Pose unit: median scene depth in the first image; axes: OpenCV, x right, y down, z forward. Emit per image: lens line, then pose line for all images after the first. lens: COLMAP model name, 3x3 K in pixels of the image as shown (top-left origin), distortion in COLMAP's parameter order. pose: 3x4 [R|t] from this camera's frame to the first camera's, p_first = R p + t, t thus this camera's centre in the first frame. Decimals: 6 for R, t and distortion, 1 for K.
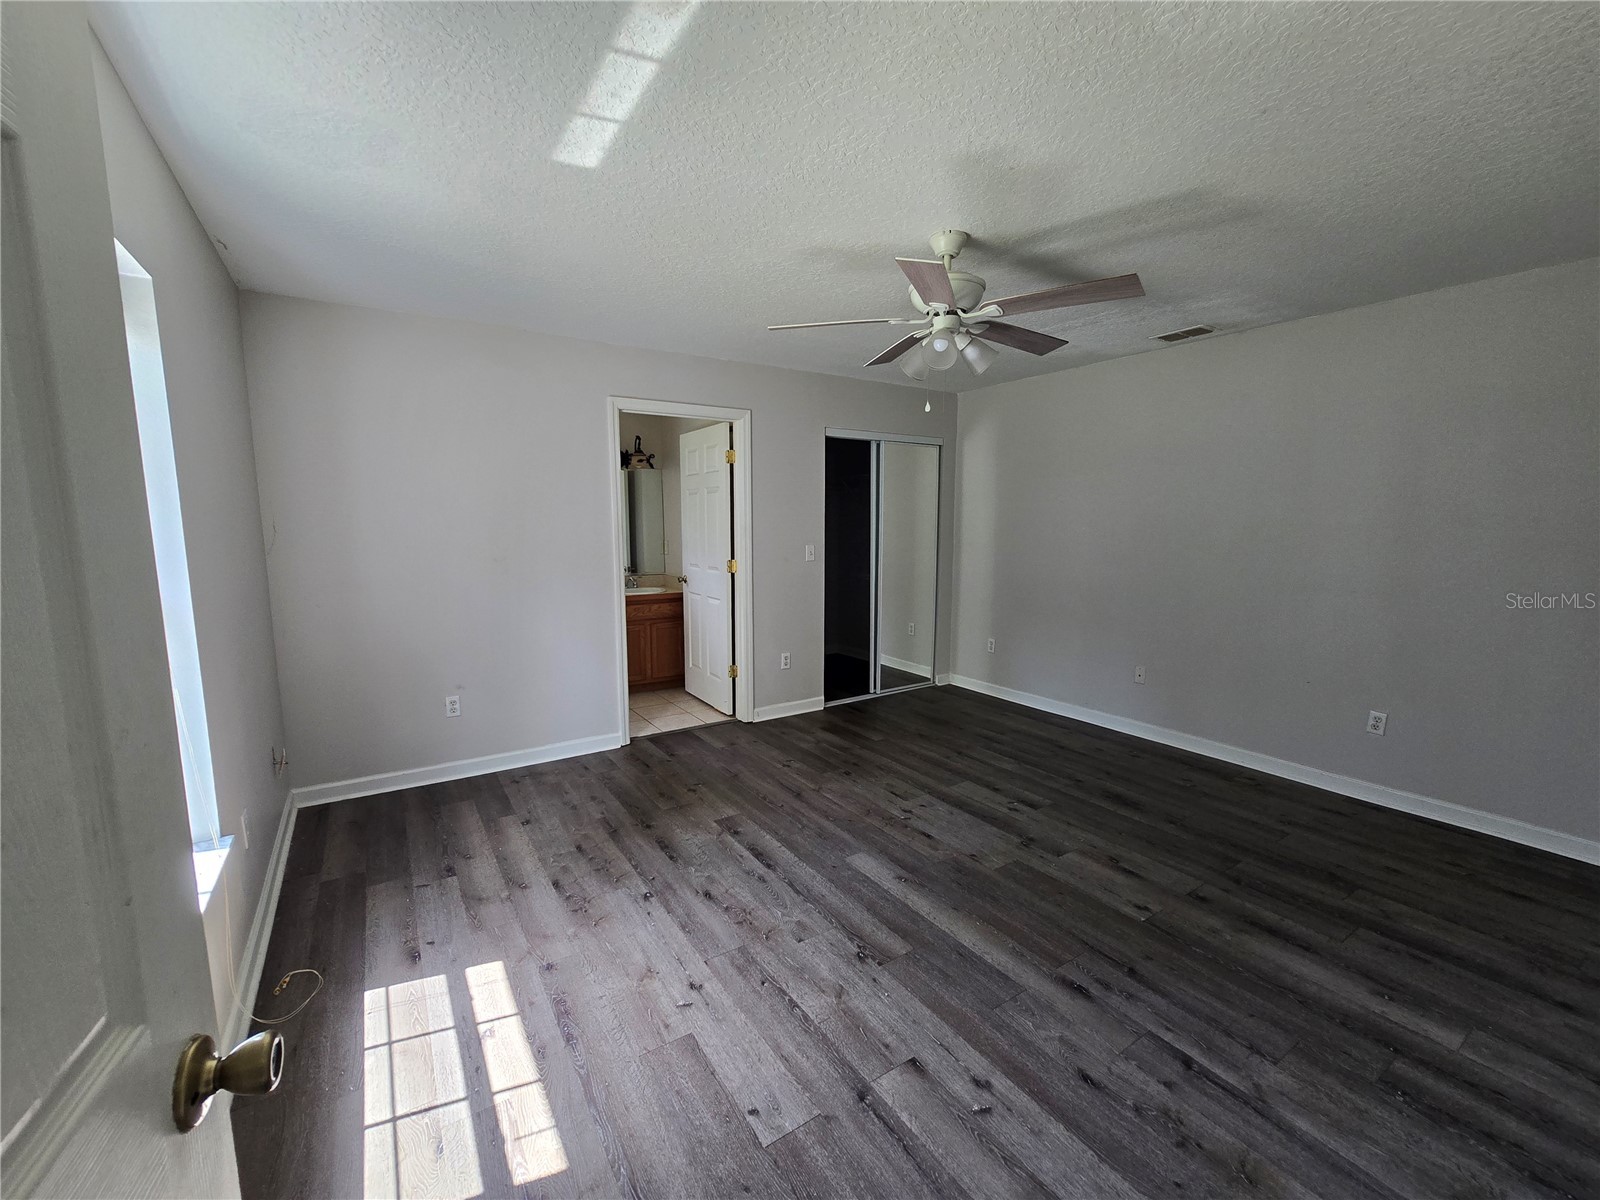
lens RADIAL K [[657.8, 0, 801.1], [0, 657.8, 608.7], [0, 0, 1]] dist [-0.003575, -0.000047]
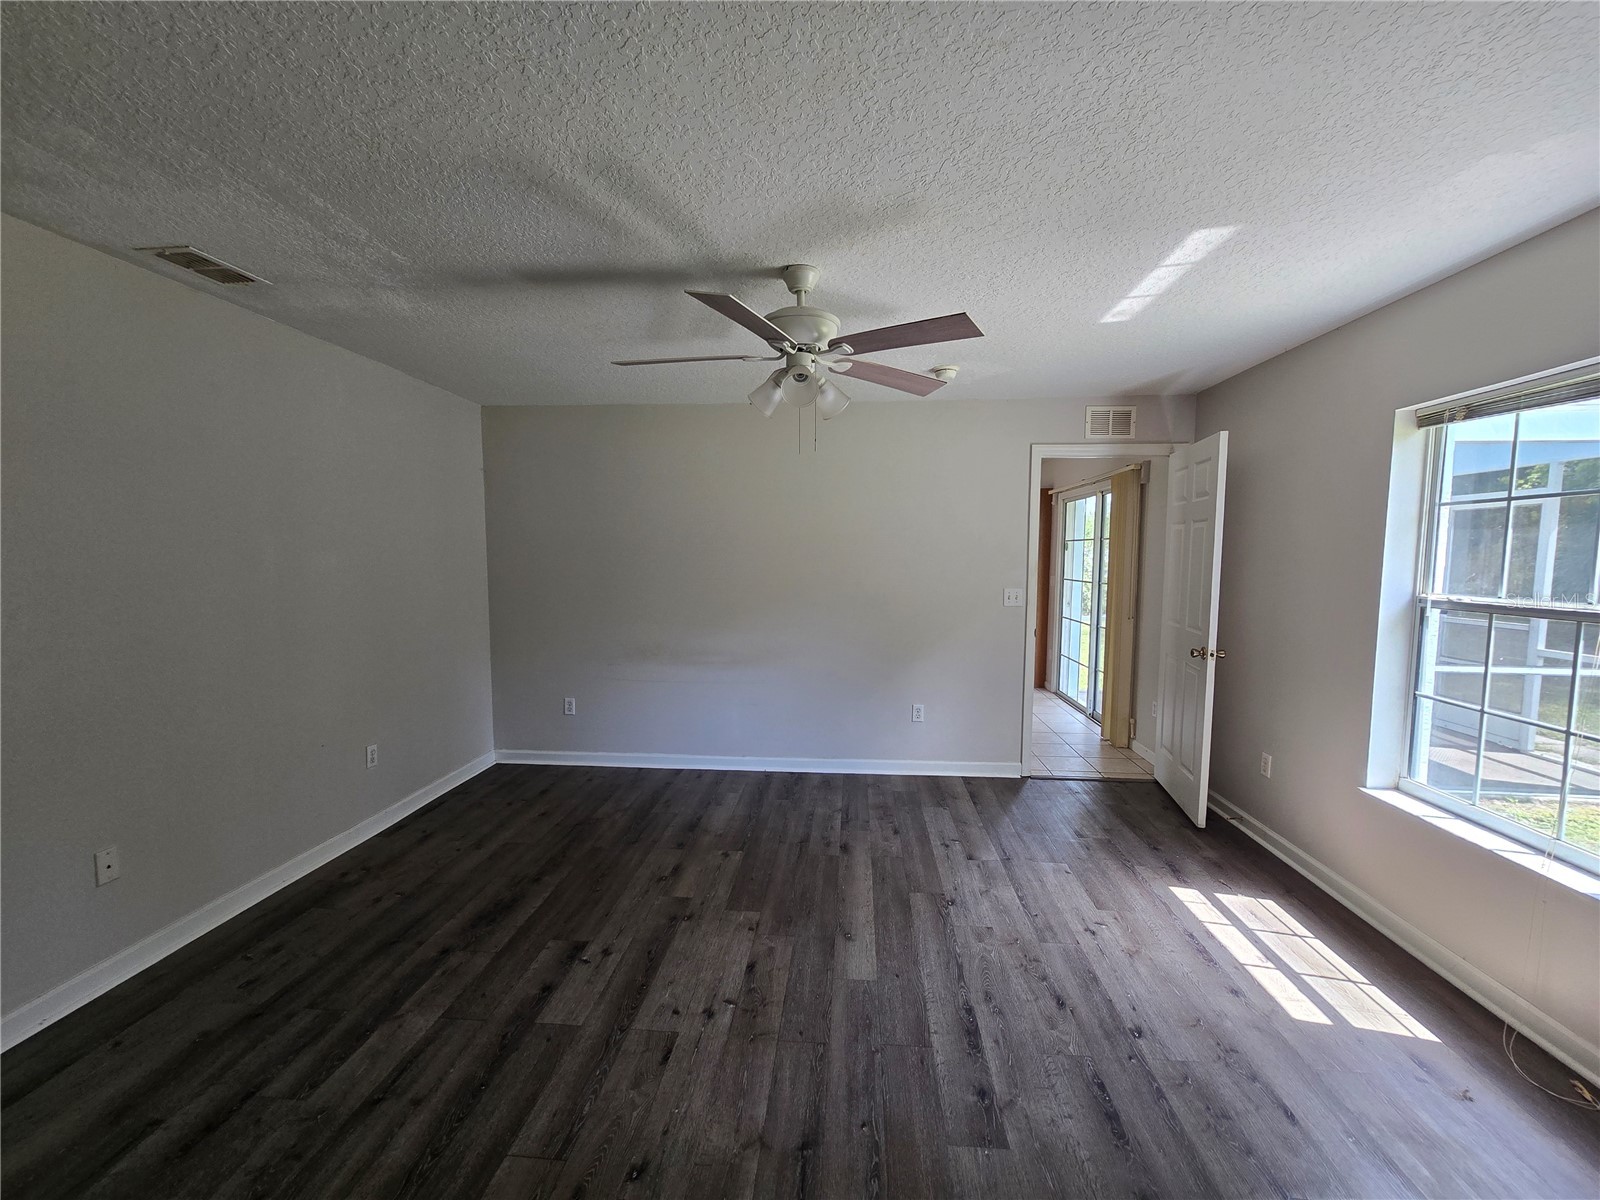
lens RADIAL K [[657.8, 0, 801.1], [0, 657.8, 608.7], [0, 0, 1]] dist [-0.003575, -0.000047]
pose [[-0.790105, -0.053793, 0.610607, -0.352326], [0.078992, 0.978900, 0.188452, -0.245927], [-0.607861, 0.197130, -0.769185, 1.676795]]
